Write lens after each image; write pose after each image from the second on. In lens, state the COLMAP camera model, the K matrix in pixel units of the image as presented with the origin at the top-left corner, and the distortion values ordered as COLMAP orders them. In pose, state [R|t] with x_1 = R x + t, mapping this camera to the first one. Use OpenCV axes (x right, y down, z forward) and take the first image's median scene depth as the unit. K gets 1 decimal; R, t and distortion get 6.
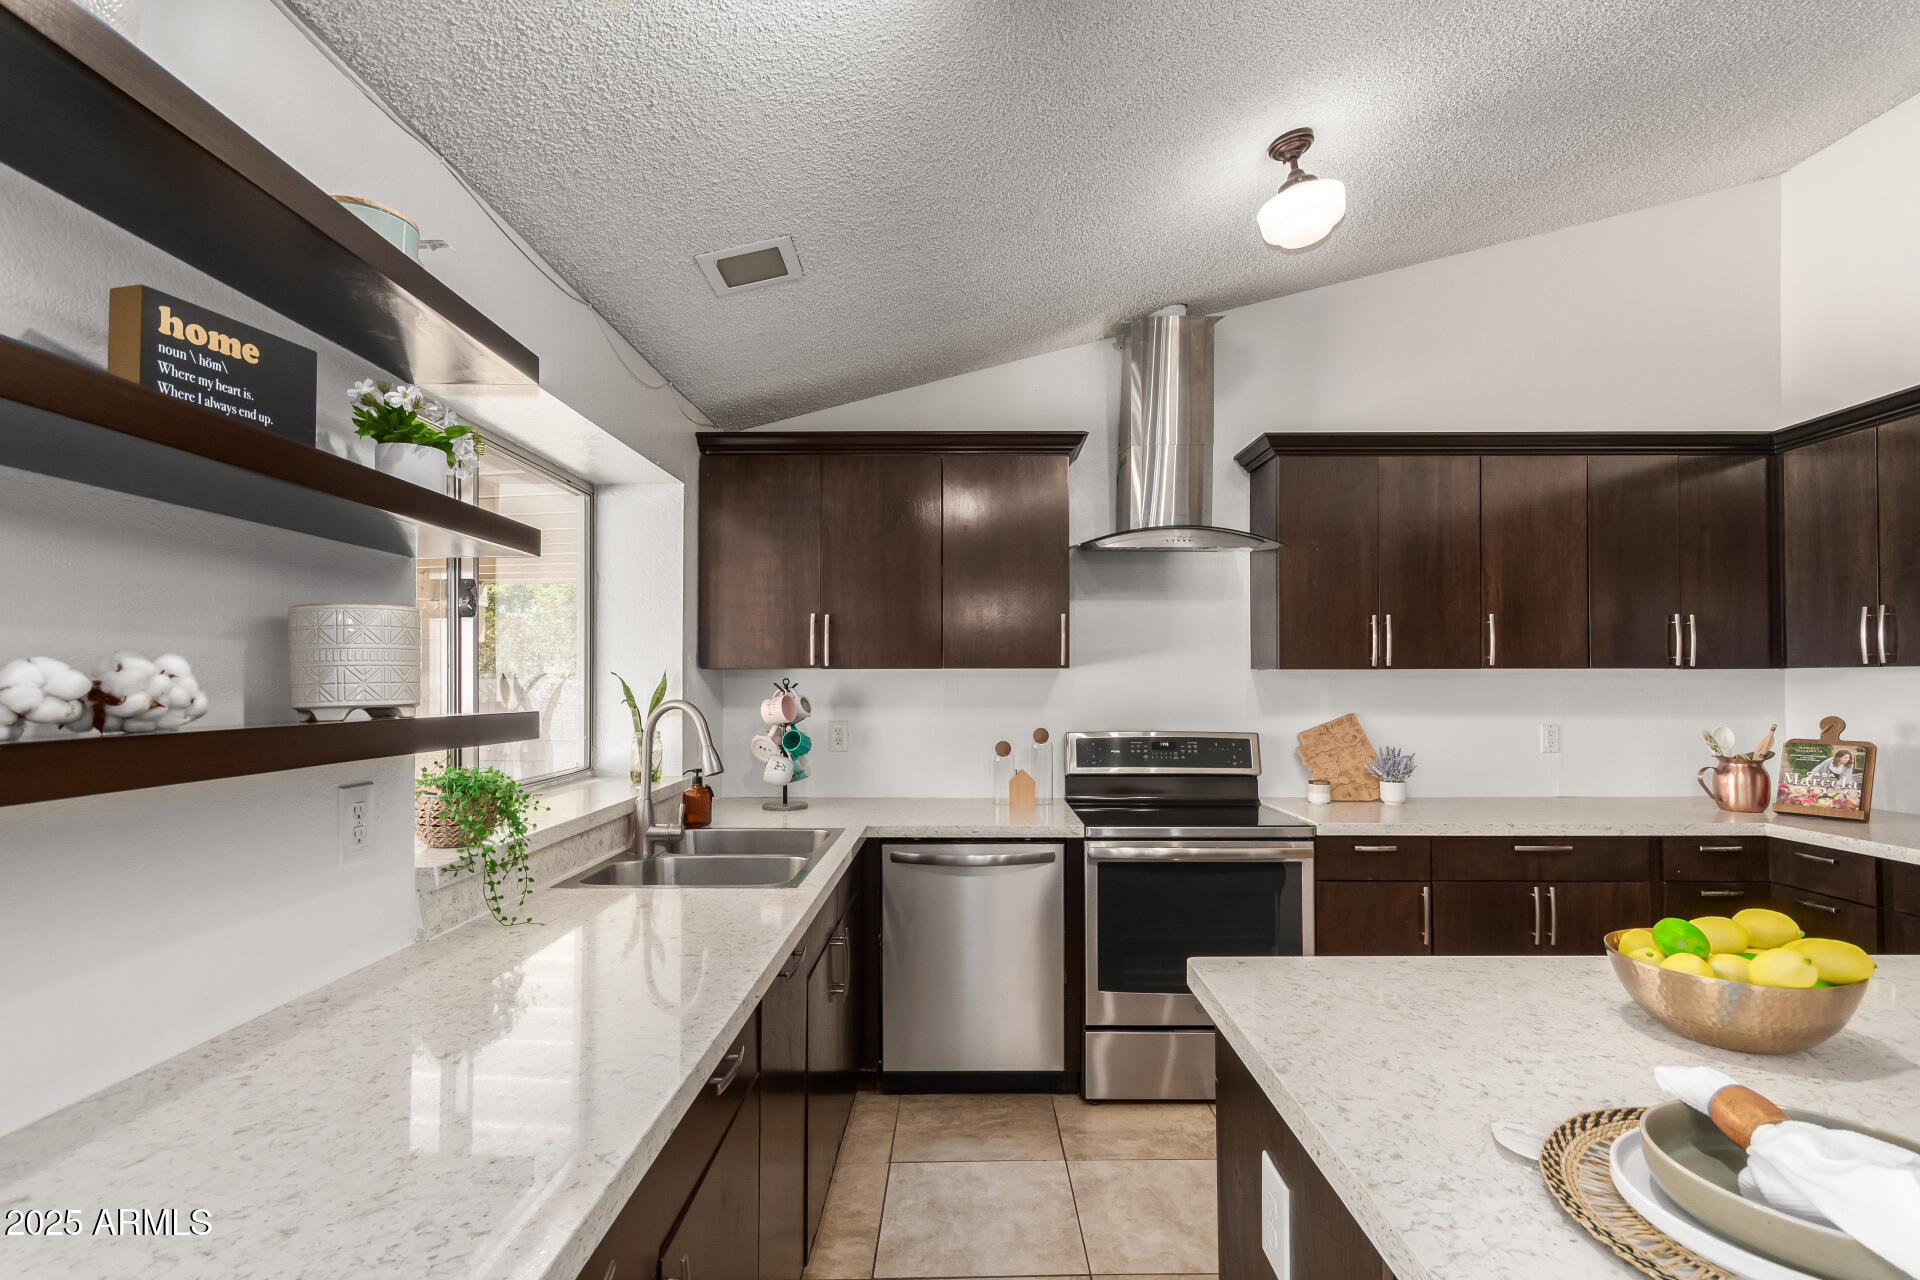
lens RADIAL K [[899.9, 0, 959.7], [0, 899.9, 666.0], [0, 0, 1]] dist [-0.001017, -0.000379]
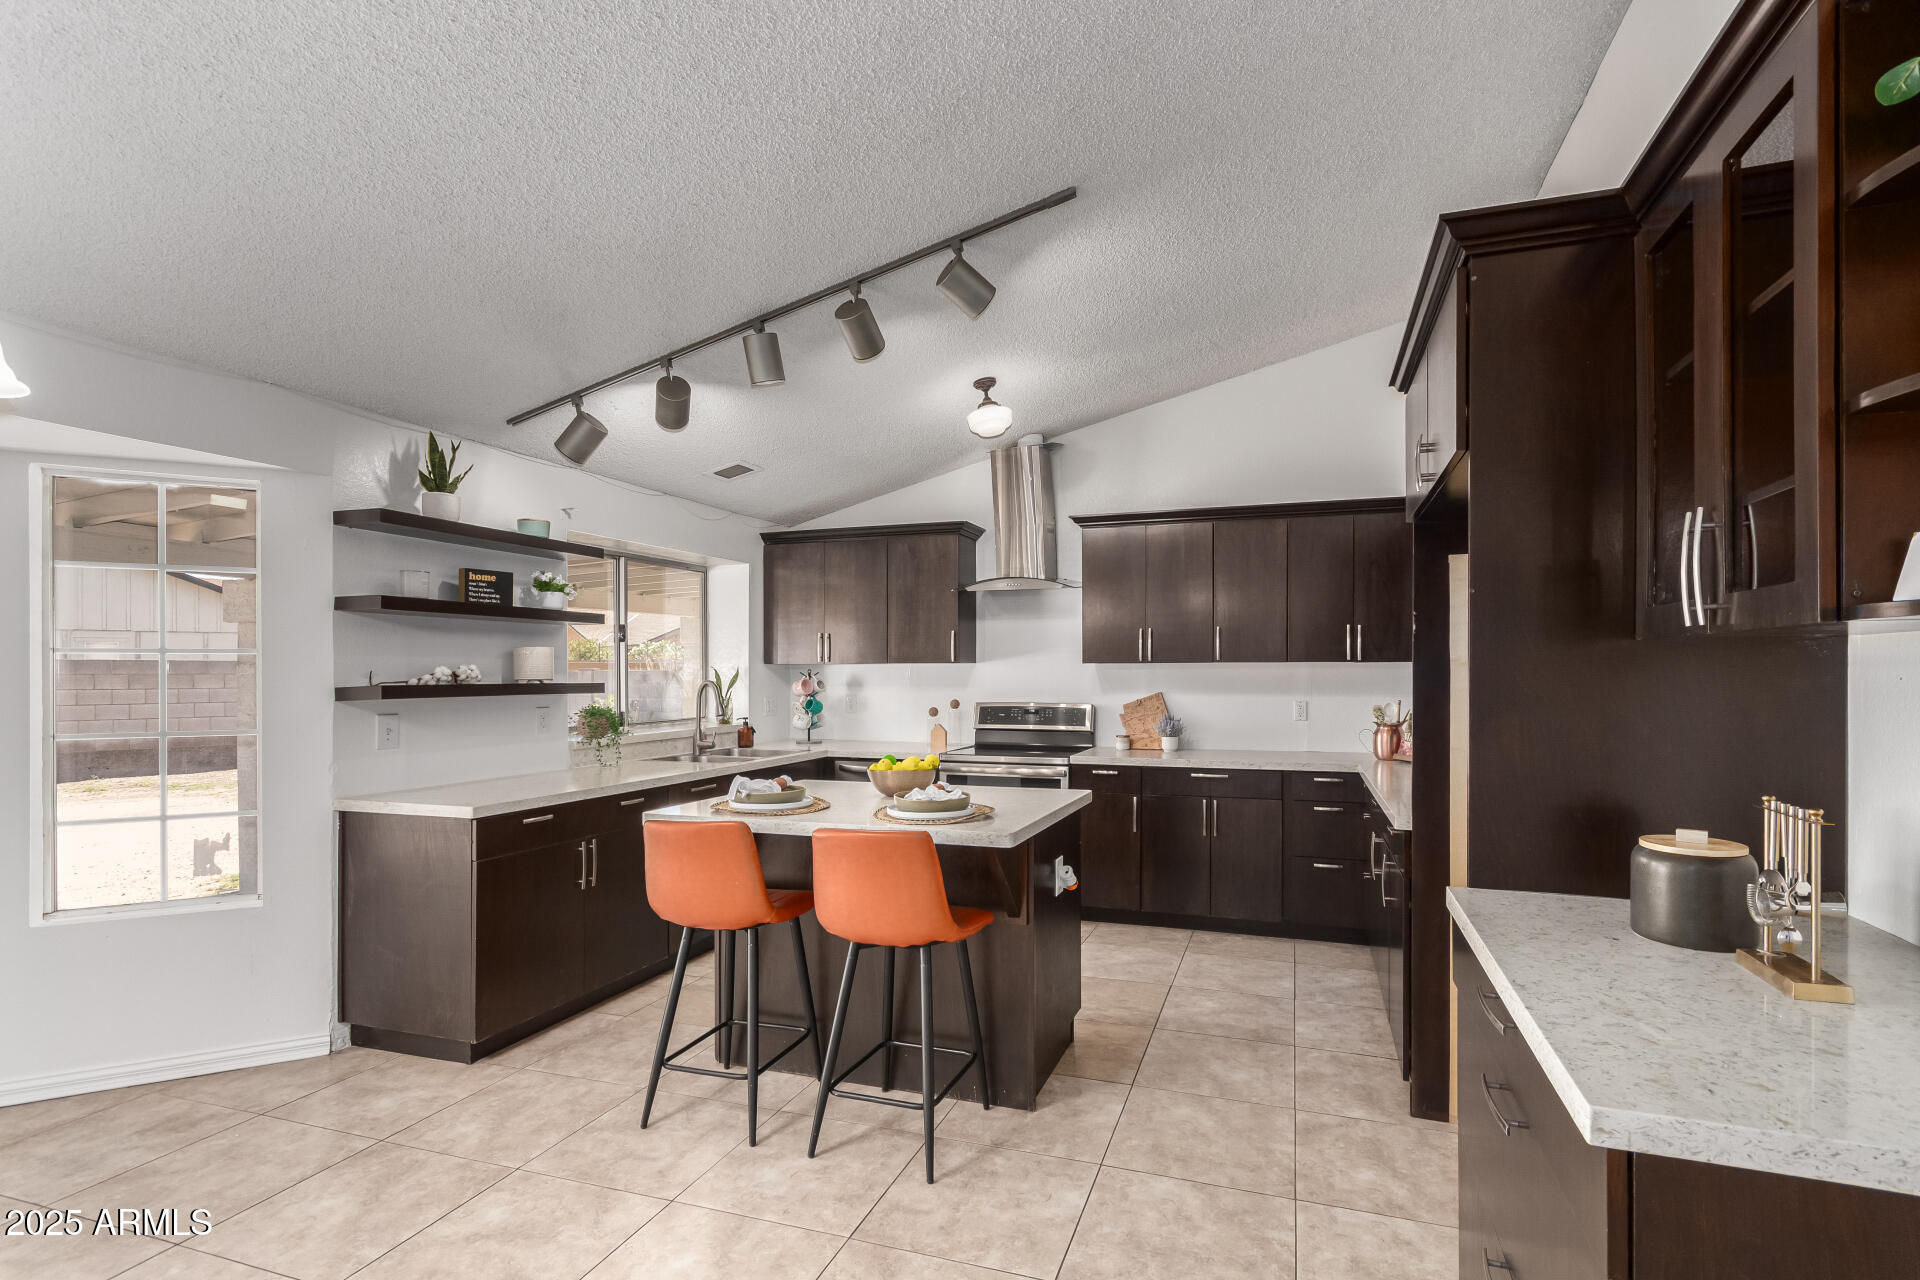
lens RADIAL K [[921.8, 0, 1007.4], [0, 921.8, 665.9], [0, 0, 1]] dist [-0.000850, -0.000110]
pose [[0.951618, -0.002016, -0.307278, 0.783076], [0.005587, 0.999927, 0.010741, -0.010867], [0.307233, -0.011938, 0.951559, -0.637972]]
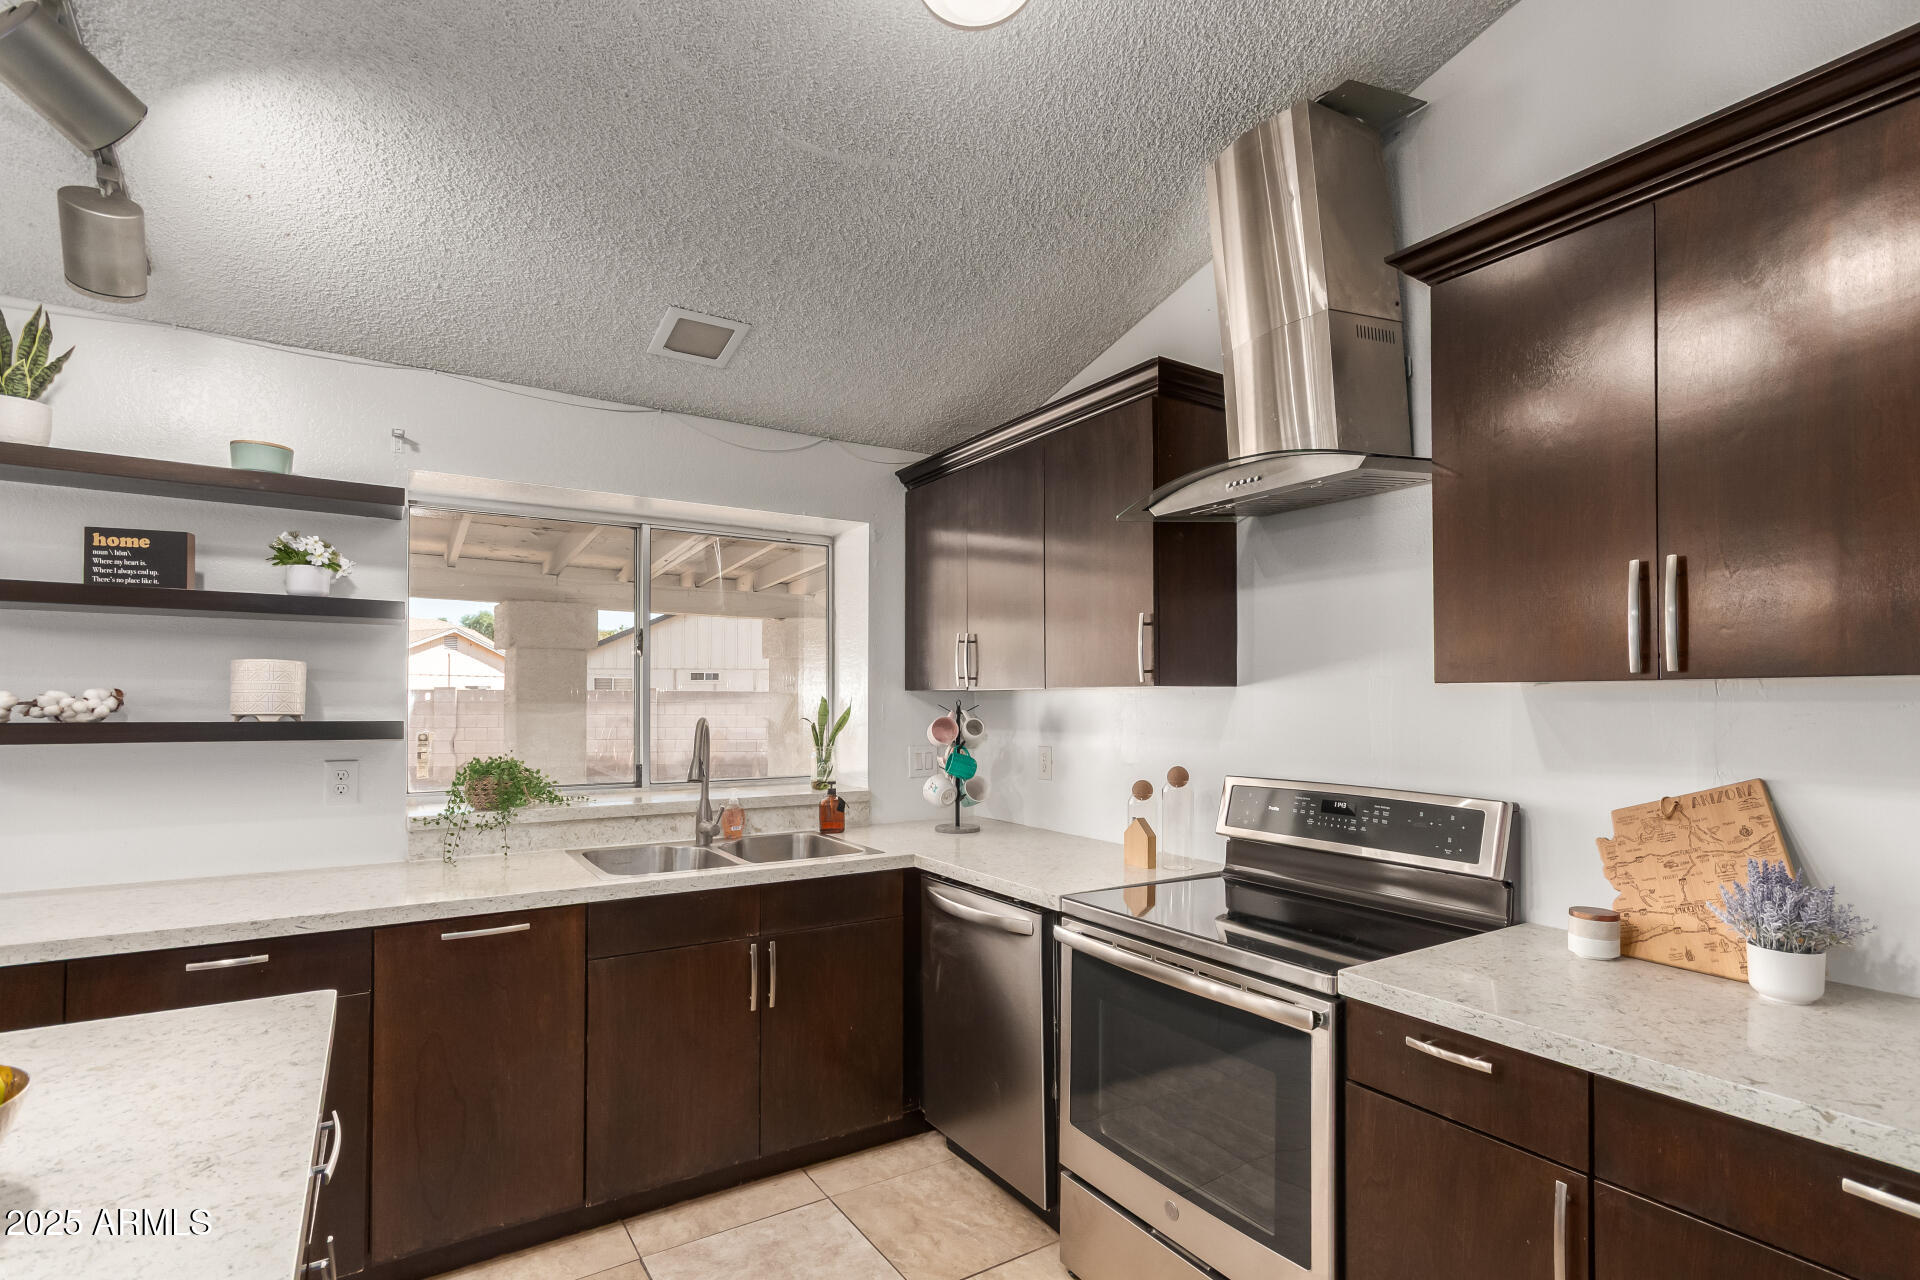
lens RADIAL K [[933.0, 0, 974.0], [0, 933.0, 679.8], [0, 0, 1]] dist [0.016620, 0.000322]
pose [[0.543693, -0.016017, -0.839132, 0.725726], [0.010957, 0.999868, -0.011985, 0.005664], [0.839213, -0.002678, 0.543797, 0.494226]]
